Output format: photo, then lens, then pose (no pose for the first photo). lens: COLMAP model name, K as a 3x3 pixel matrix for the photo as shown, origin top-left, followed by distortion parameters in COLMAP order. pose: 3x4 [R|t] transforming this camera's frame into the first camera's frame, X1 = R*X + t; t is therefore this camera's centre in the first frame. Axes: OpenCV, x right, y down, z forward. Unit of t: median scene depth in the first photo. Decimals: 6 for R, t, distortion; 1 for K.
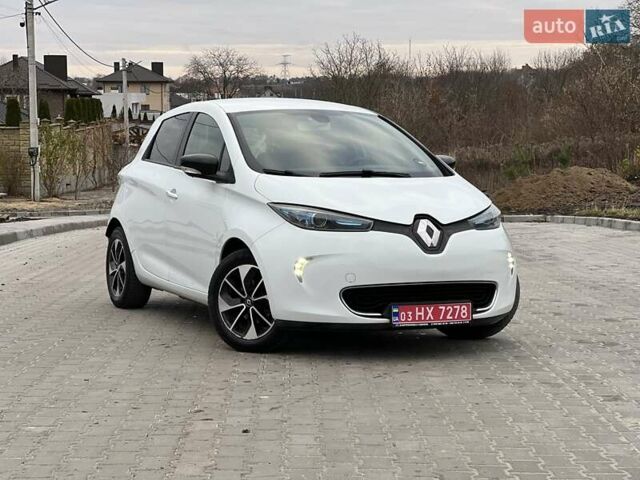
lens RADIAL K [[1397.8, 0, 319.7], [0, 1397.8, 219.4], [0, 0, 1]] dist [-0.020120, 3.334326]
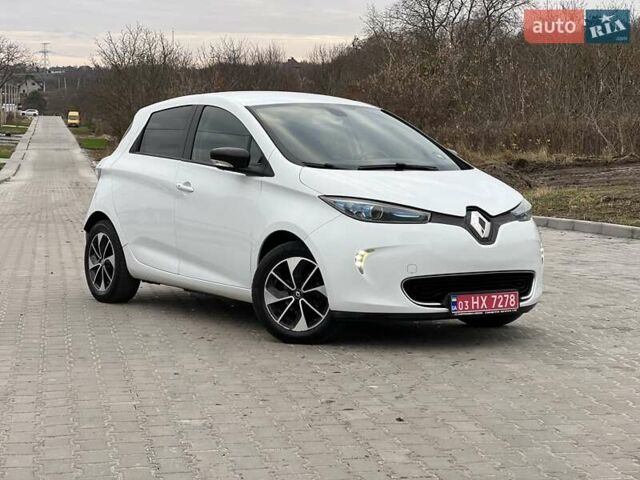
lens RADIAL K [[1397.8, 0, 319.7], [0, 1397.8, 219.4], [0, 0, 1]] dist [-0.020120, 3.334326]
pose [[0.986190, -0.006332, 0.165495, -0.208684], [0.005356, 0.999966, 0.006345, -0.001175], [-0.165529, -0.005371, 0.986190, 0.002451]]
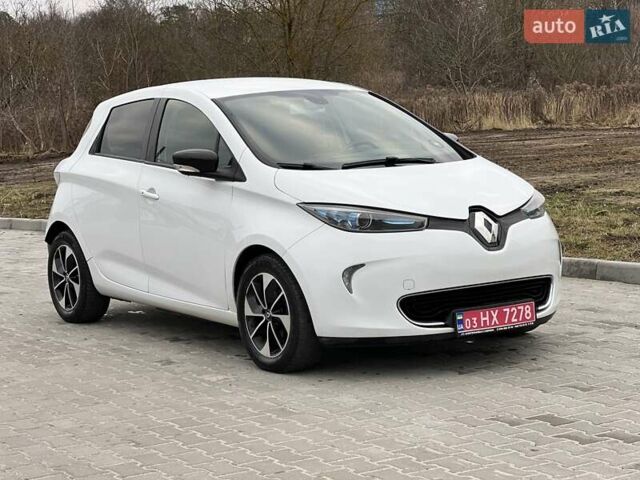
lens RADIAL K [[1397.8, 0, 319.7], [0, 1397.8, 219.4], [0, 0, 1]] dist [-0.020120, 3.334326]
pose [[0.985899, -0.064295, 0.154495, -0.162161], [0.059053, 0.997520, 0.038290, -0.035109], [-0.156573, -0.028627, 0.987251, 0.140336]]
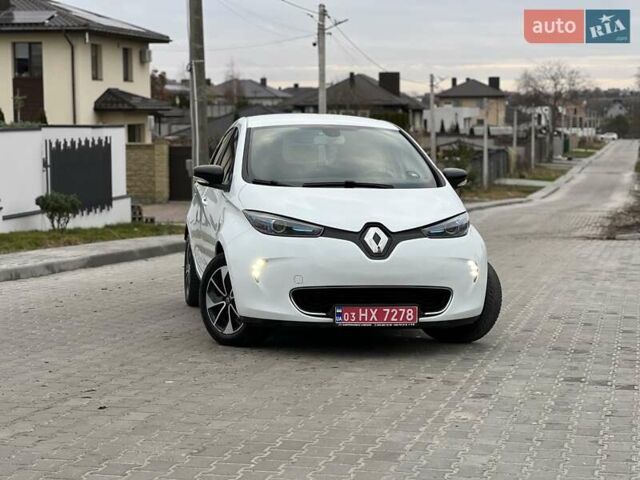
lens RADIAL K [[1397.8, 0, 319.7], [0, 1397.8, 219.4], [0, 0, 1]] dist [-0.020120, 3.334326]
pose [[0.969995, 0.016487, -0.242564, 0.293976], [-0.018939, 0.999790, -0.007782, 0.003080], [0.242385, 0.012142, 0.970104, -0.049964]]
